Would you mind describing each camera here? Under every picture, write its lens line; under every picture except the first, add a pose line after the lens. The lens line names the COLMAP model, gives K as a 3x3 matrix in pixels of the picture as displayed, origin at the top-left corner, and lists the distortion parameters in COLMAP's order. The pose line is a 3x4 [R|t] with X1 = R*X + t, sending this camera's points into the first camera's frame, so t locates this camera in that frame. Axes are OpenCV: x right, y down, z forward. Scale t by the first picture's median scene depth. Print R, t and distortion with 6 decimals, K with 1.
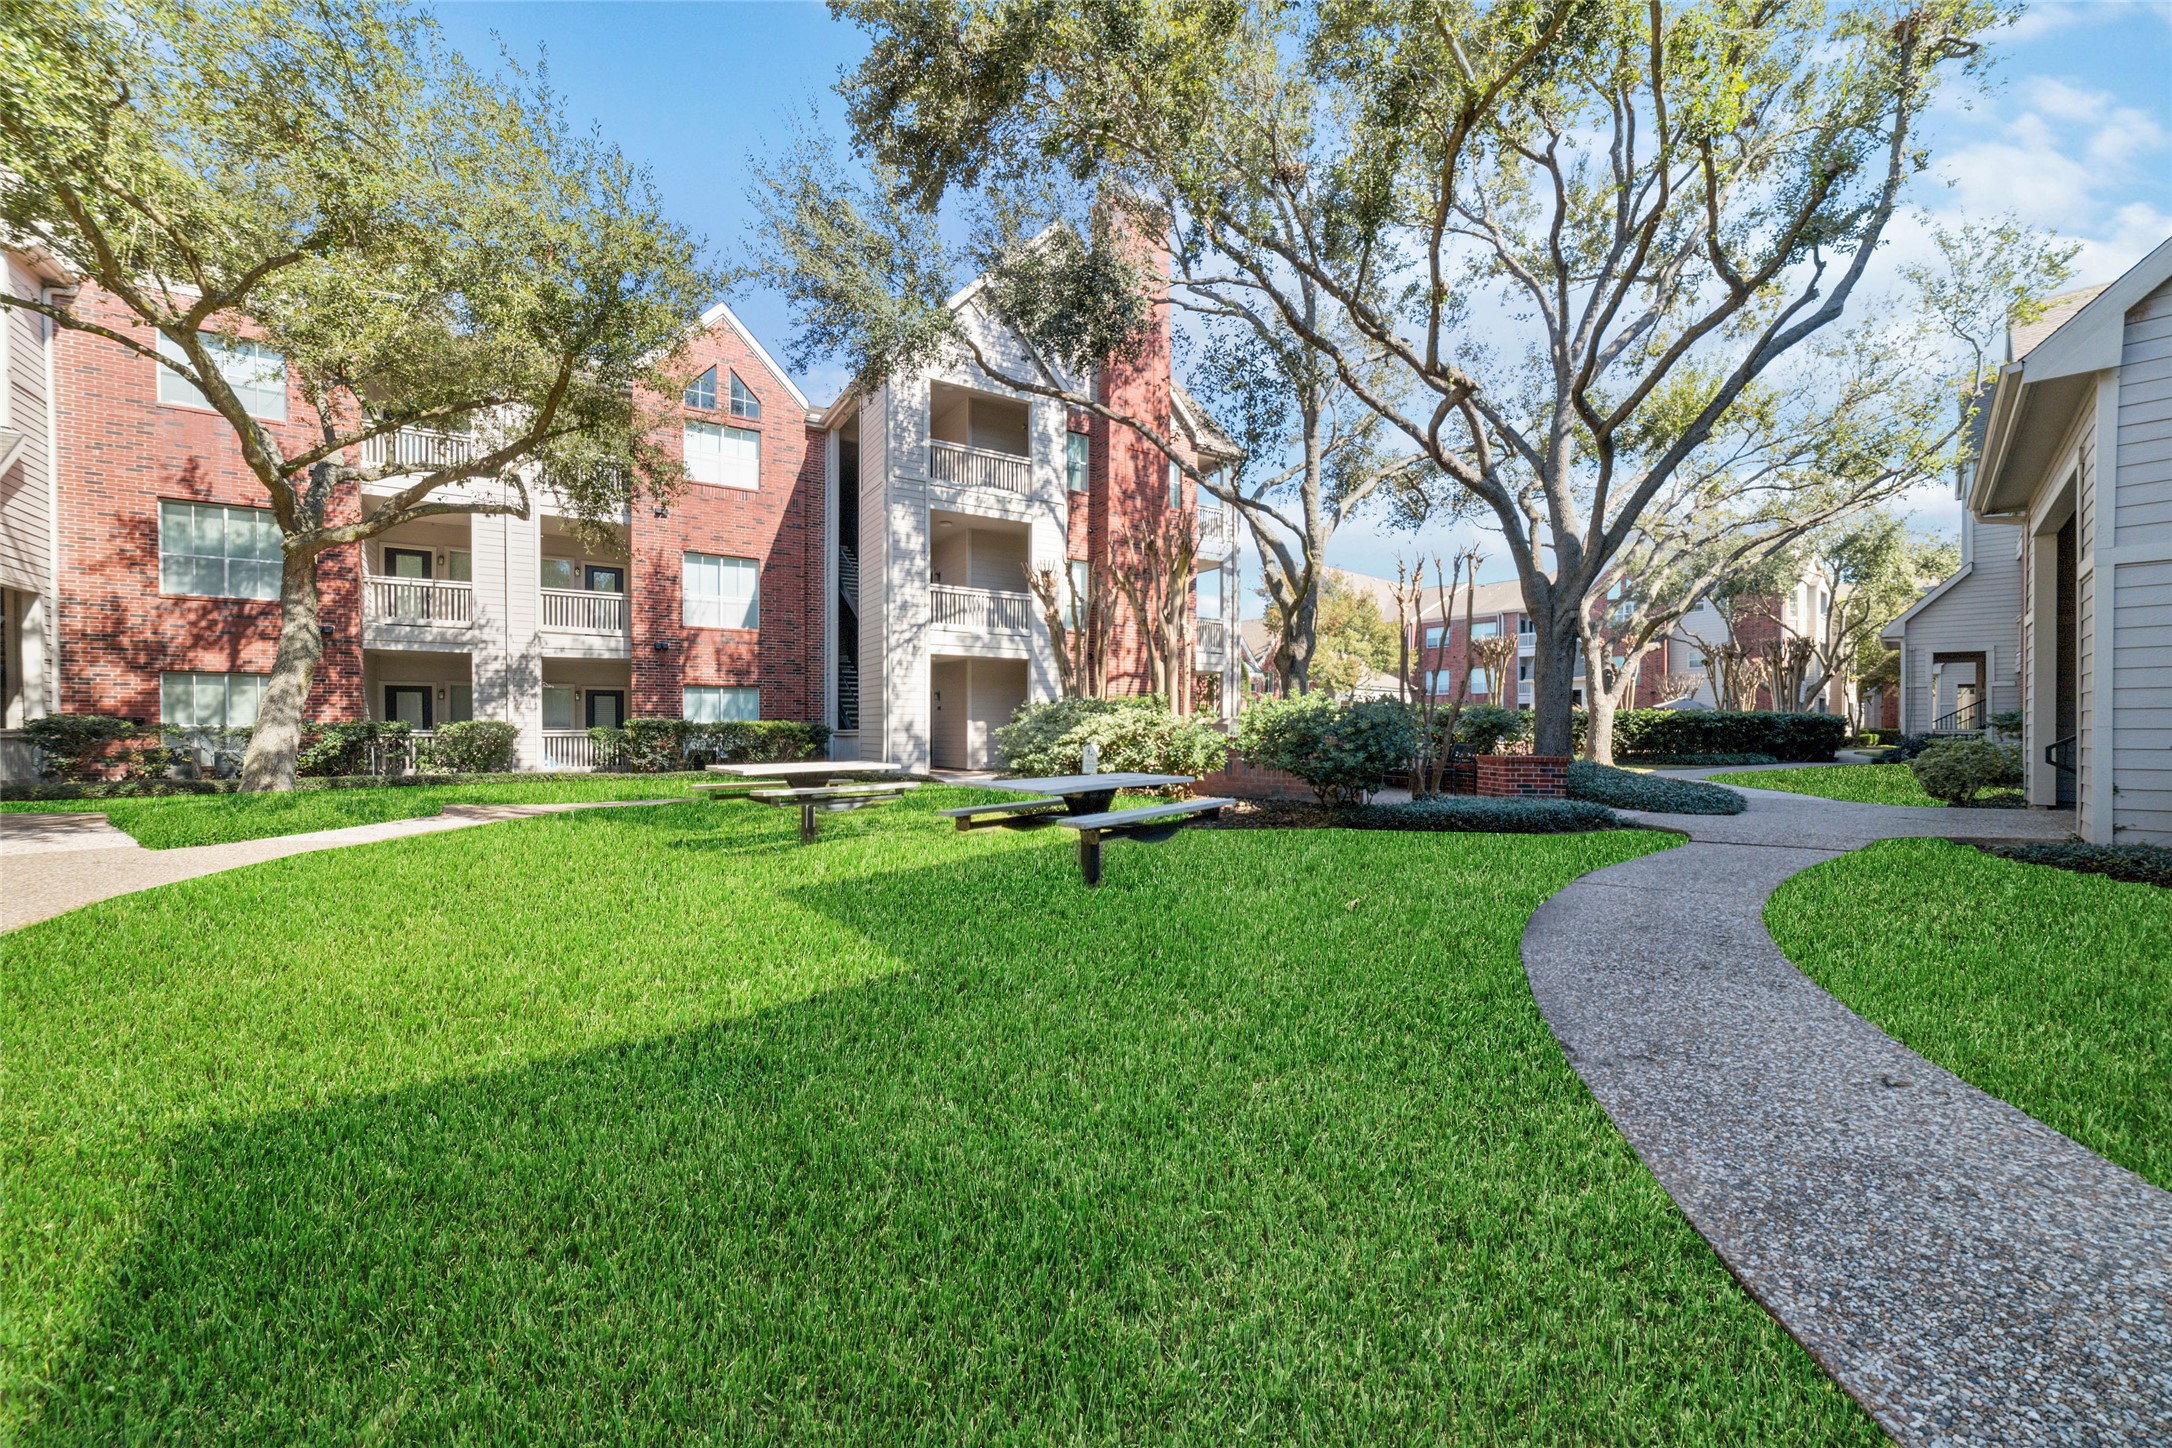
lens RADIAL K [[844.8, 0, 1104.1], [0, 844.8, 723.0], [0, 0, 1]] dist [-0.000934, -0.000101]
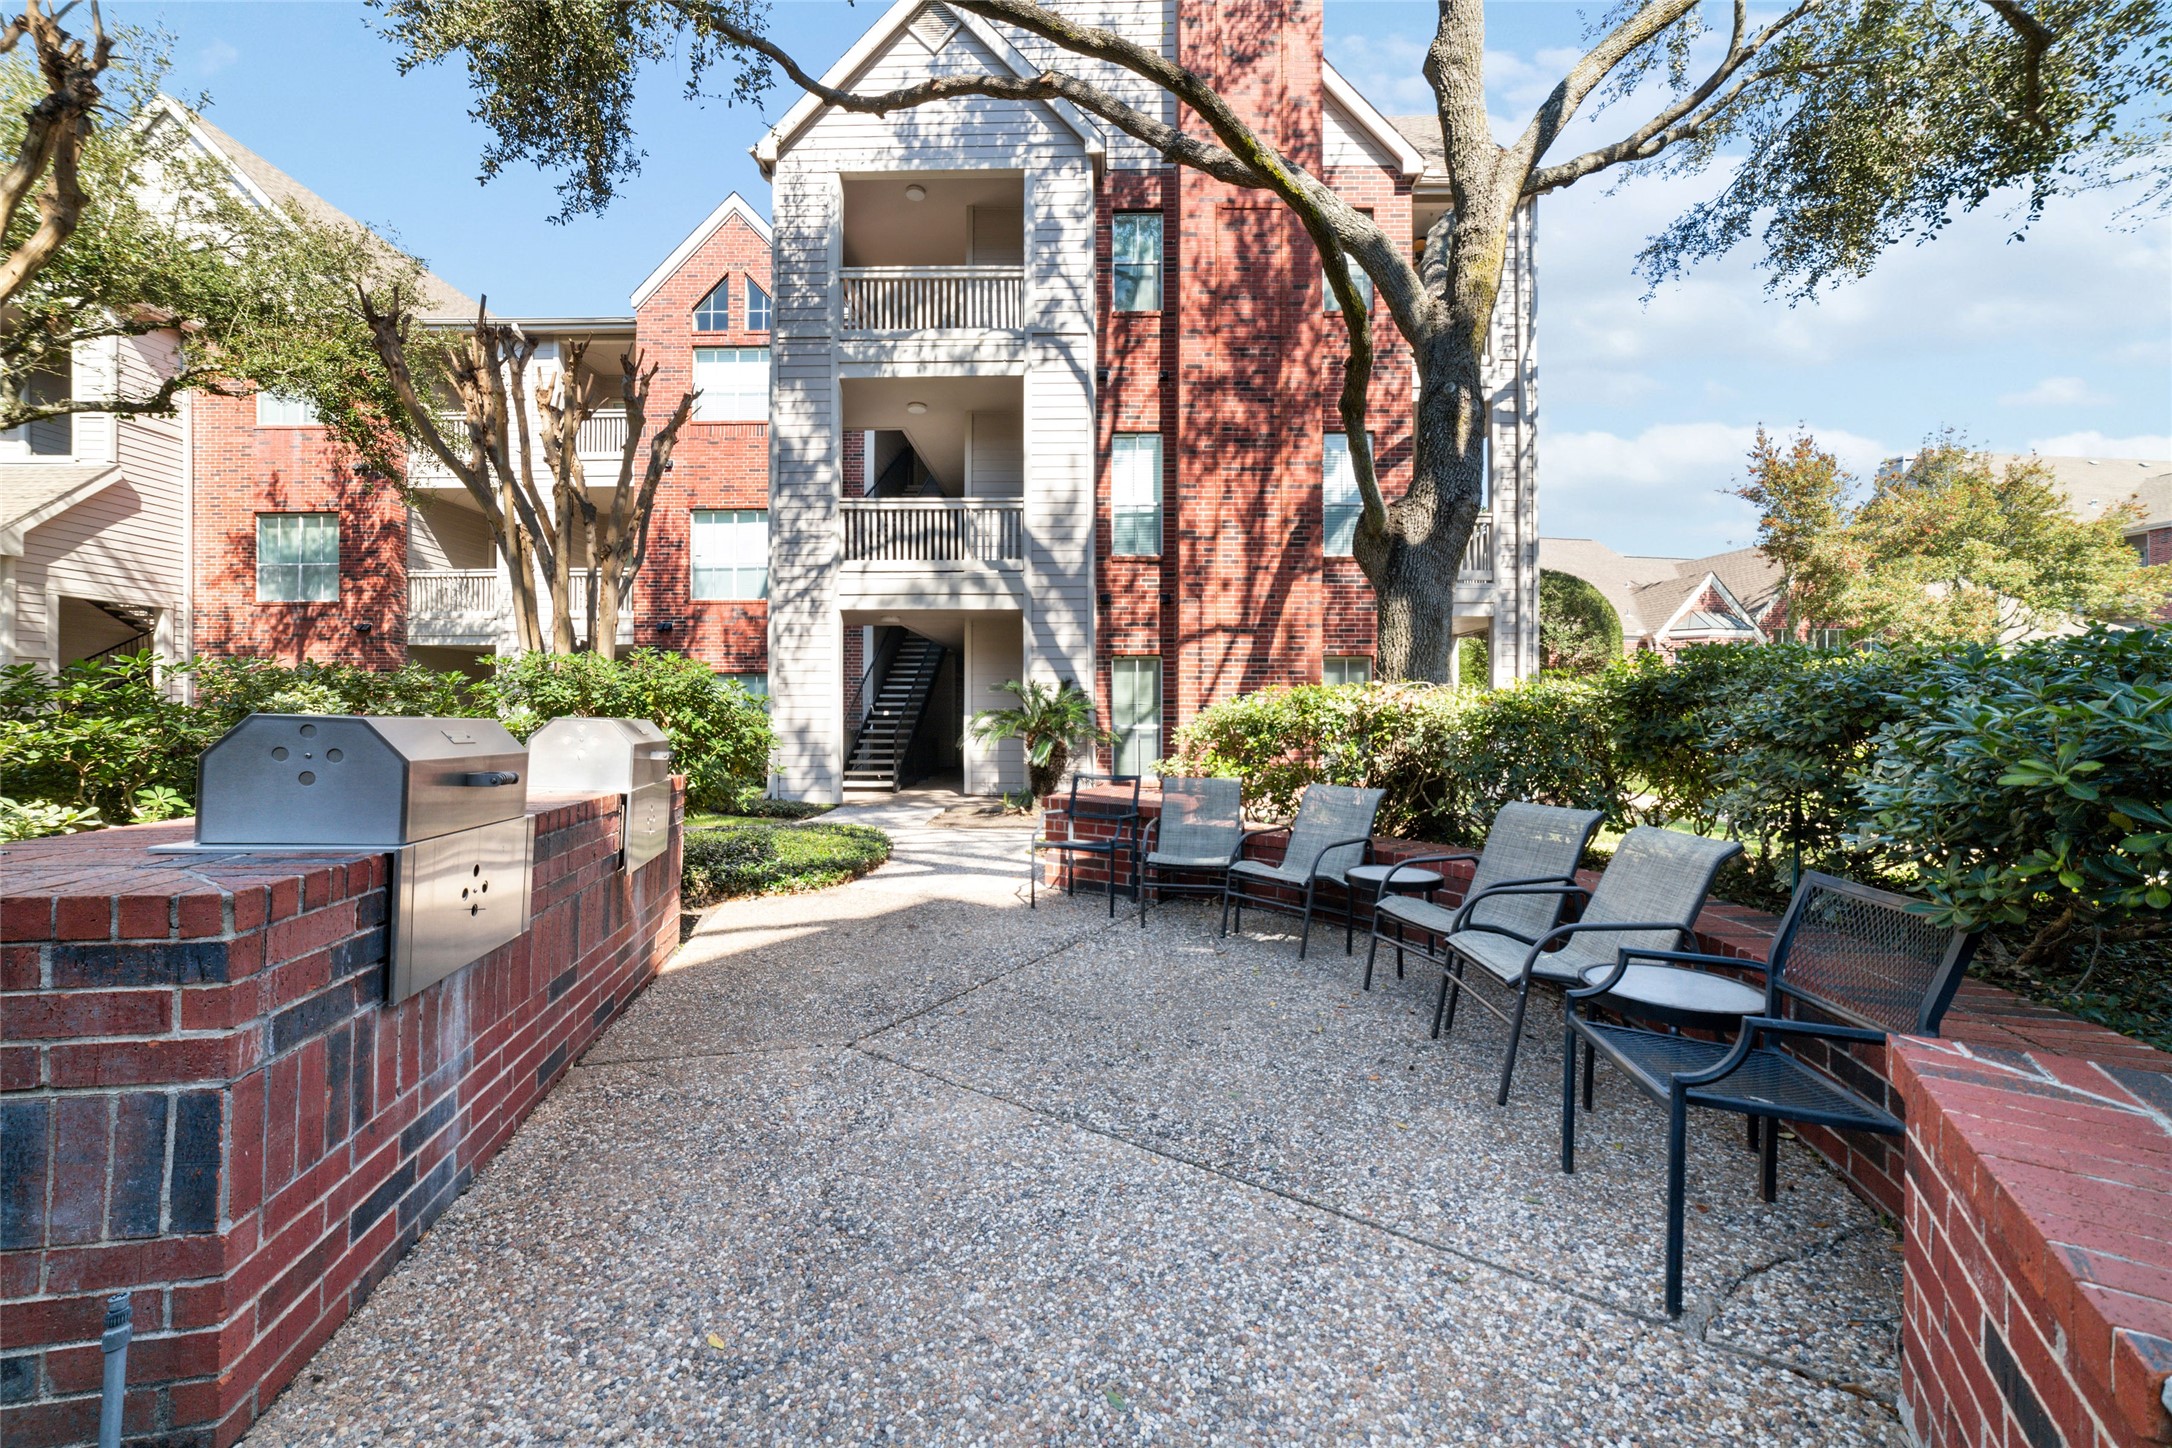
lens RADIAL K [[822.7, 0, 1085.4], [0, 822.7, 669.3], [0, 0, 1]] dist [-0.000023, 0.000031]
pose [[0.825498, -0.030513, -0.563580, 0.266053], [0.006915, 0.999009, -0.043959, -0.011077], [0.564363, 0.032391, 0.824891, 0.572956]]
